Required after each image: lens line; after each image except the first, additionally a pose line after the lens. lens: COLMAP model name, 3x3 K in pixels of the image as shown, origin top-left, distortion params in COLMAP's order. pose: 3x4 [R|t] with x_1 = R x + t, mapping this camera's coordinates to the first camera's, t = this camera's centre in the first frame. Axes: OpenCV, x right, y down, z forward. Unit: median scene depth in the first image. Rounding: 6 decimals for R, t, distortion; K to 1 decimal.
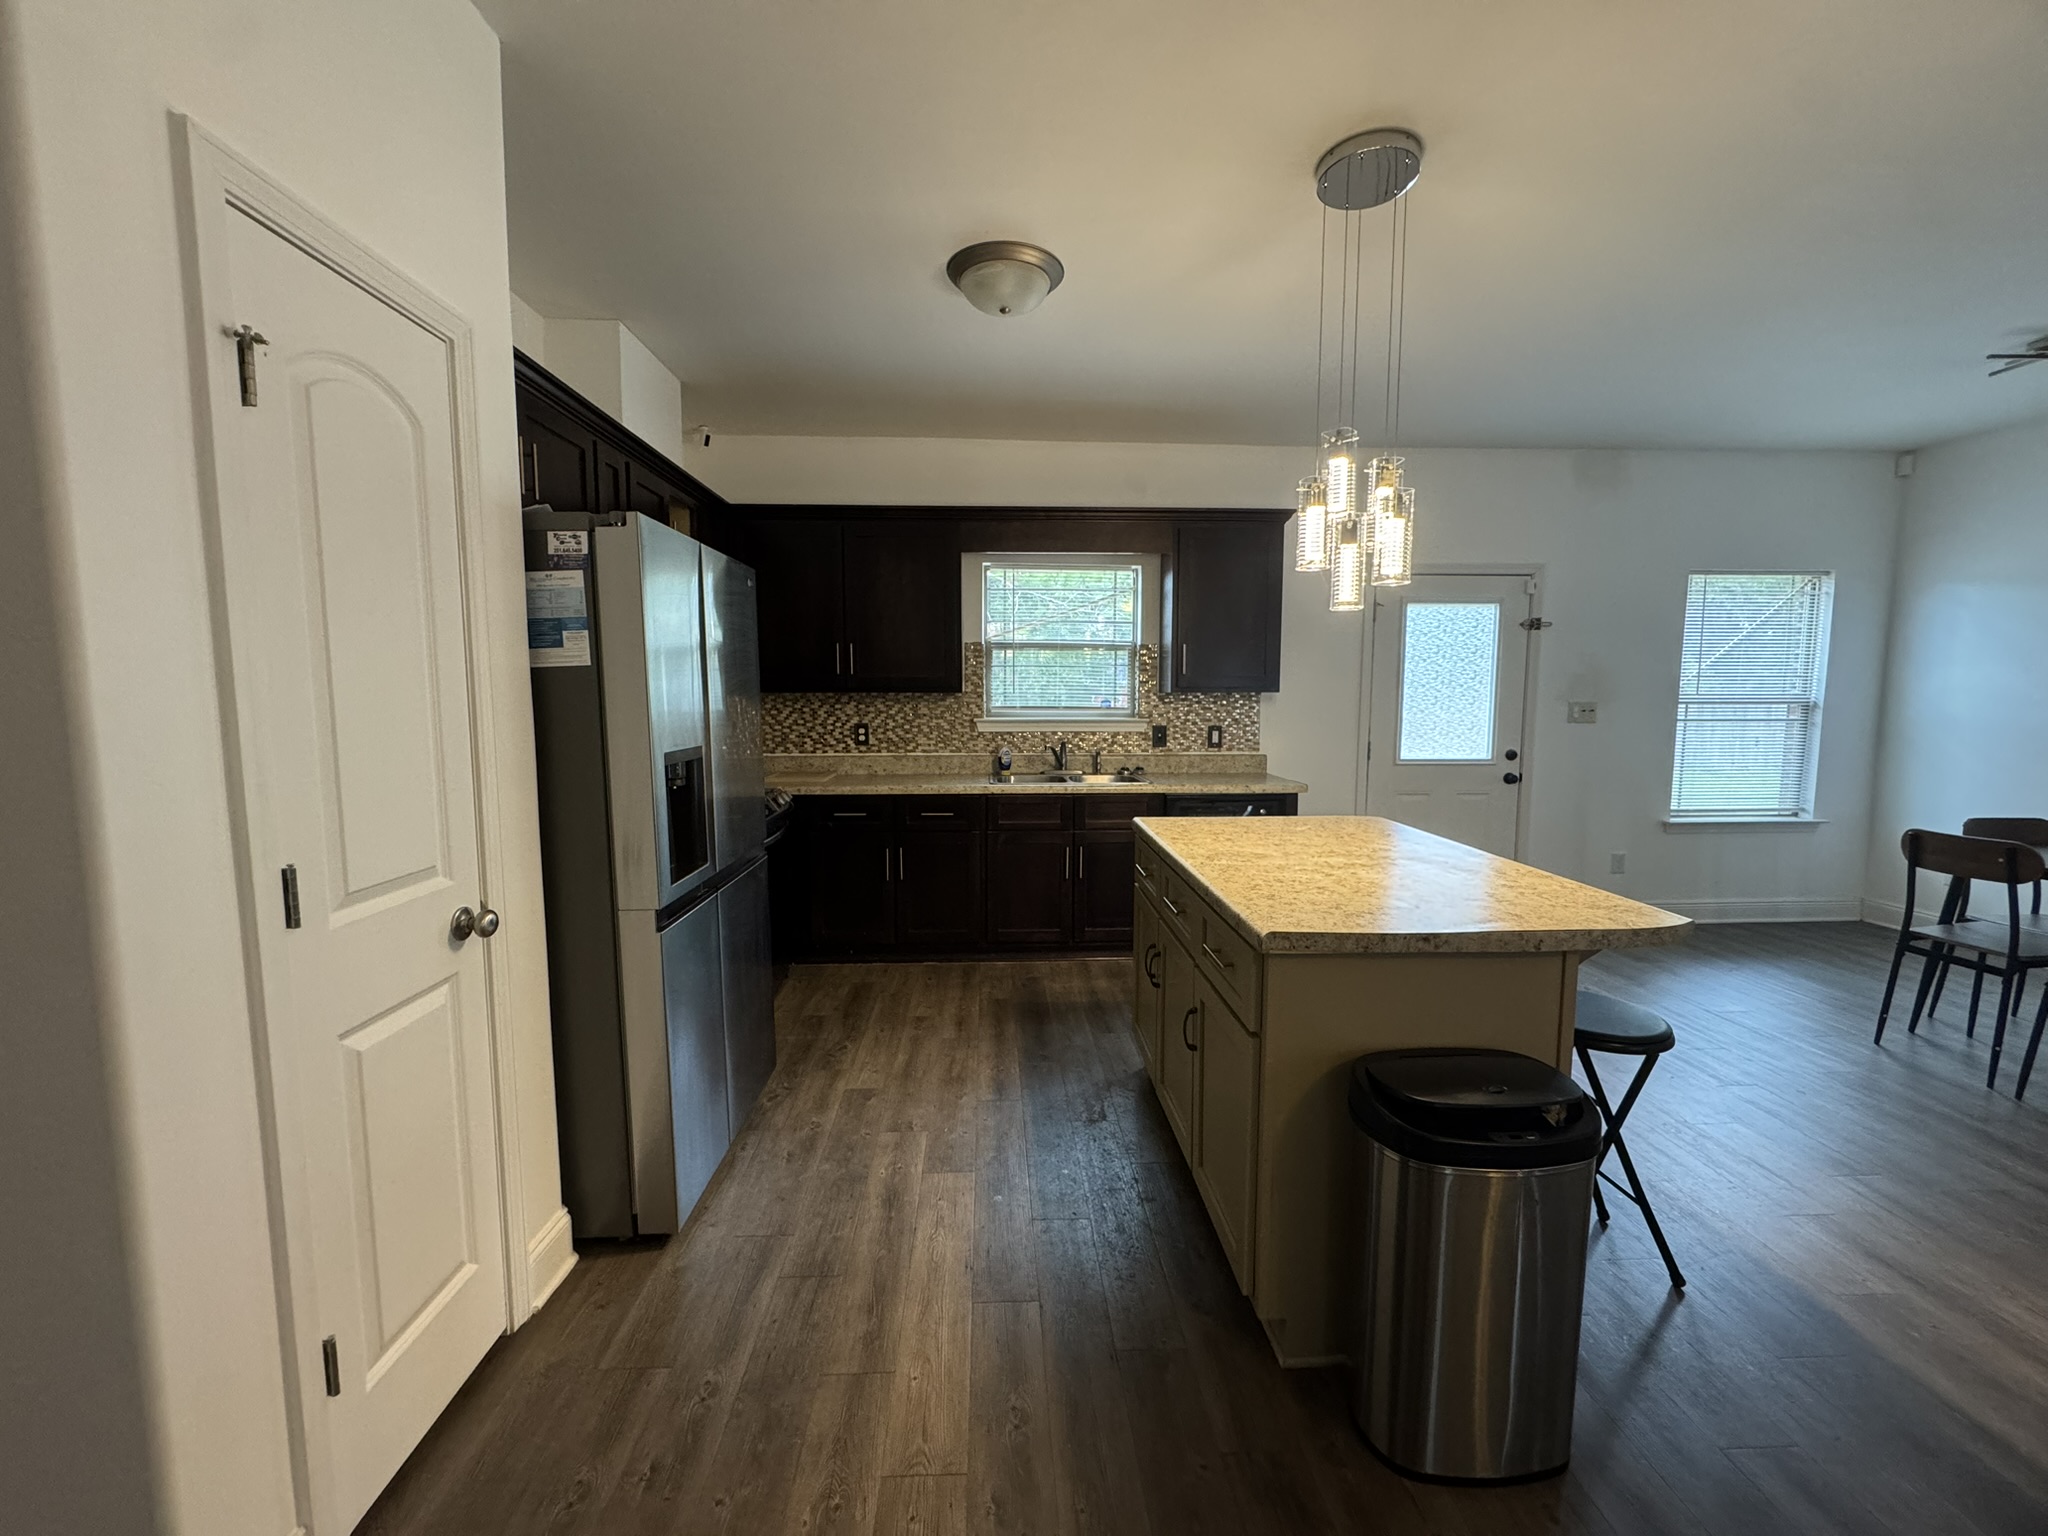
lens RADIAL K [[826.6, 0, 1024.0], [0, 826.6, 768.0], [0, 0, 1]] dist [-0.000488, -0.000139]
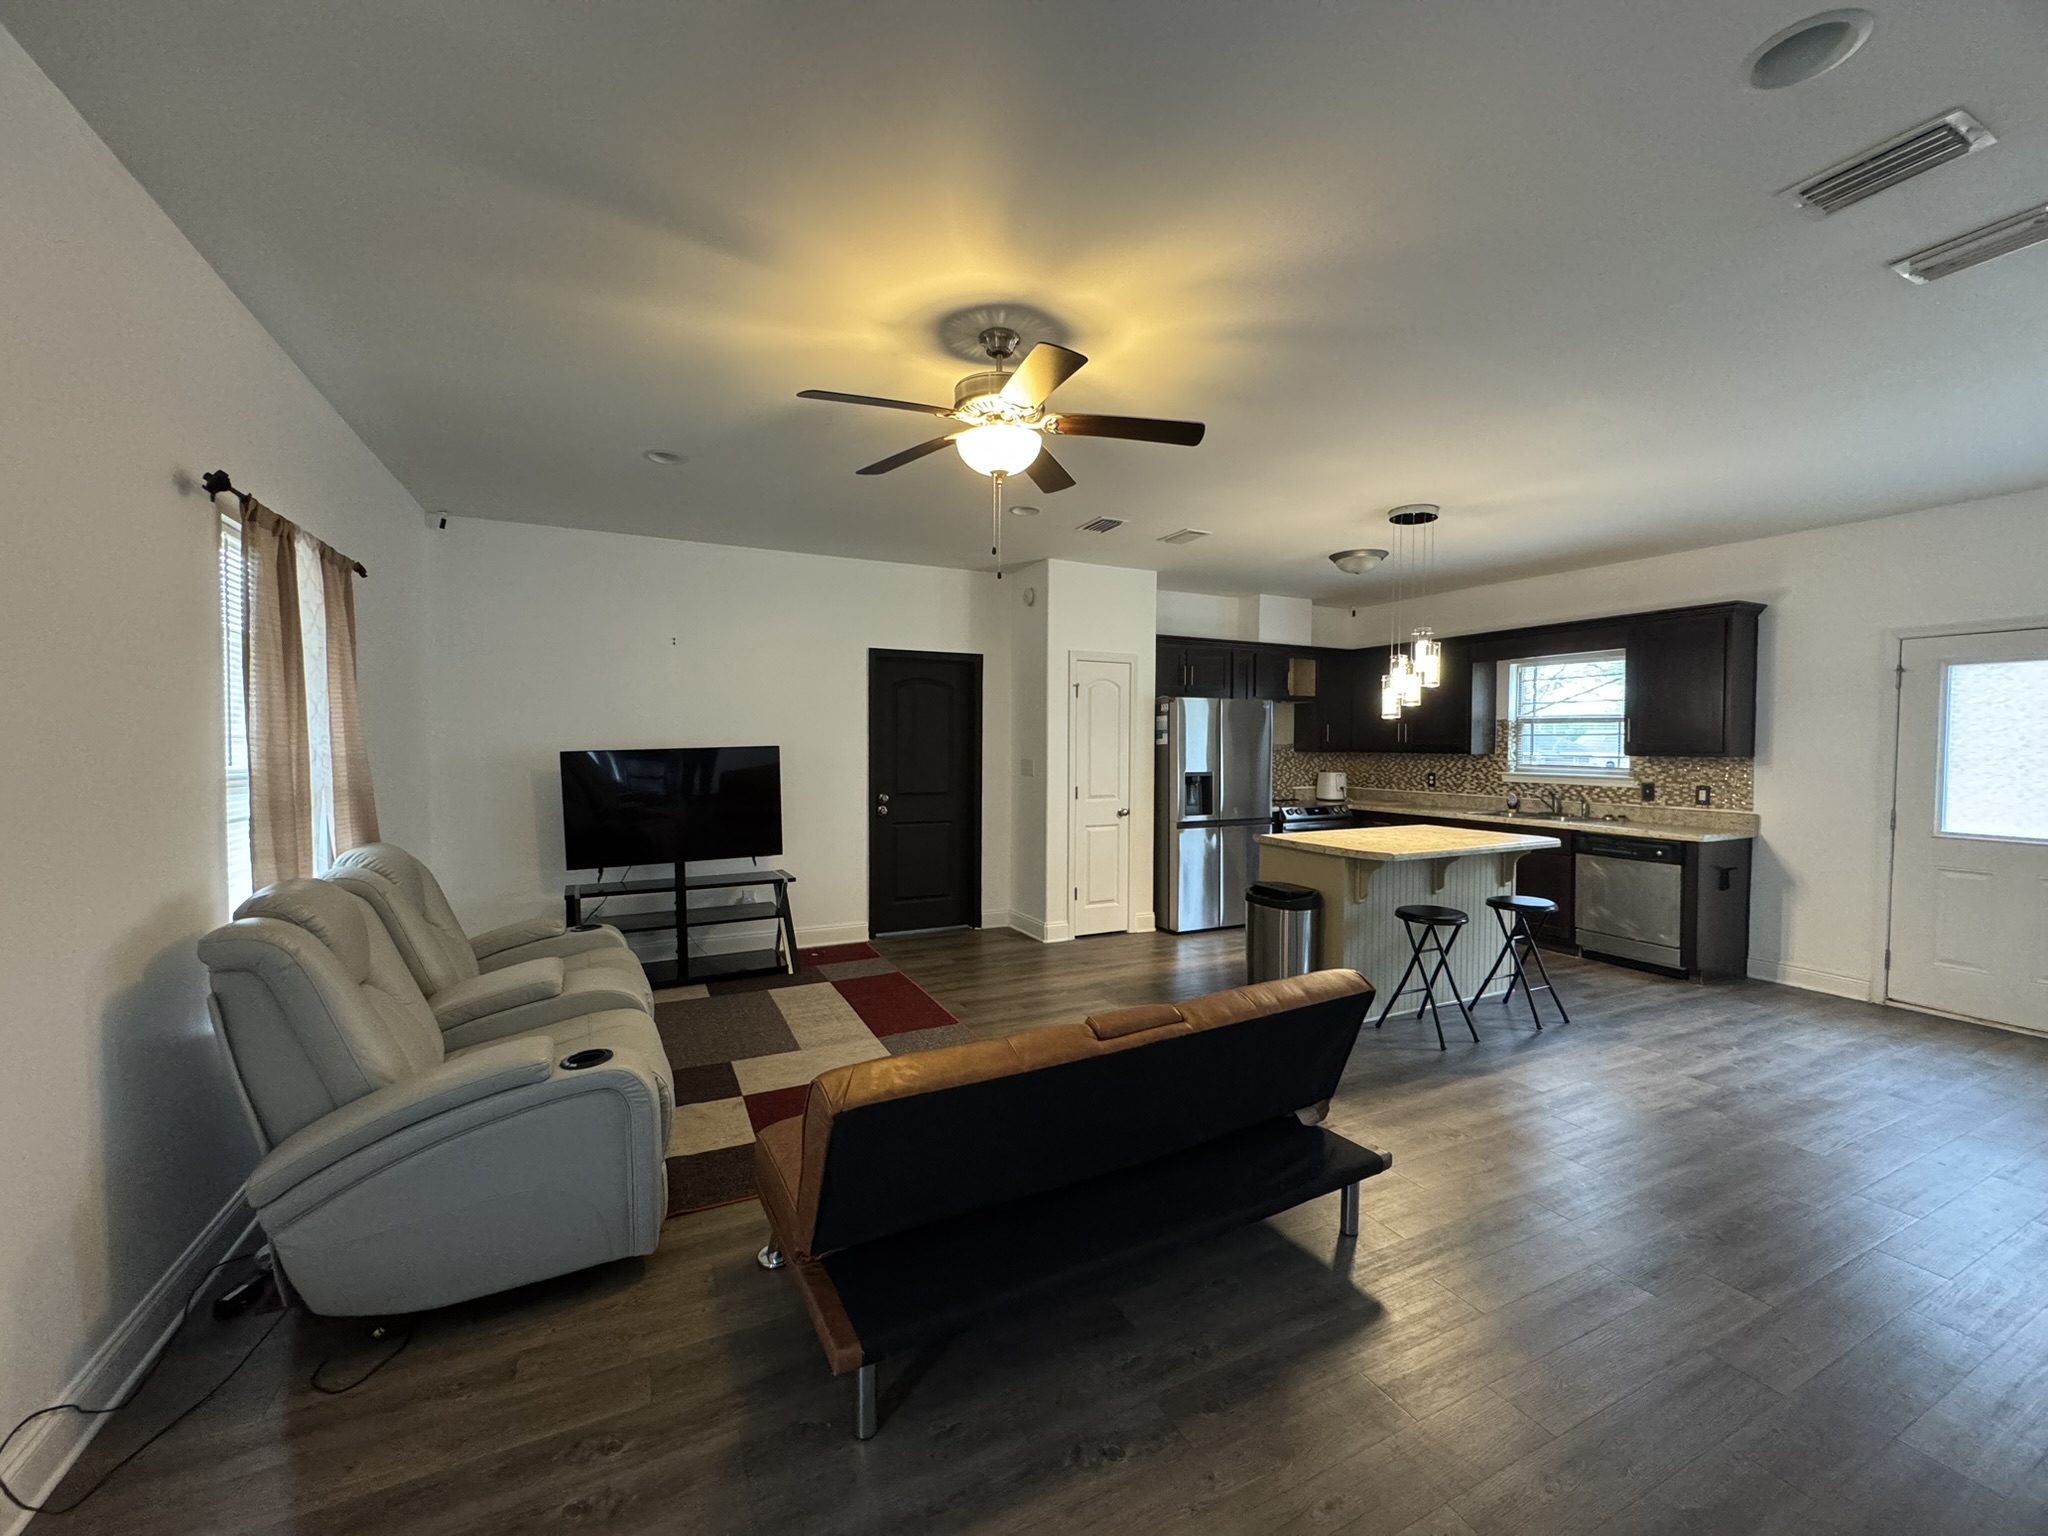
lens RADIAL K [[817.6, 0, 1024.0], [0, 817.6, 768.0], [0, 0, 1]] dist [-0.001115, -0.000093]
pose [[0.407545, 0.029969, -0.912693, 0.886437], [-0.090788, 0.995839, -0.007840, 0.019112], [0.908661, 0.086057, 0.408571, -0.333937]]
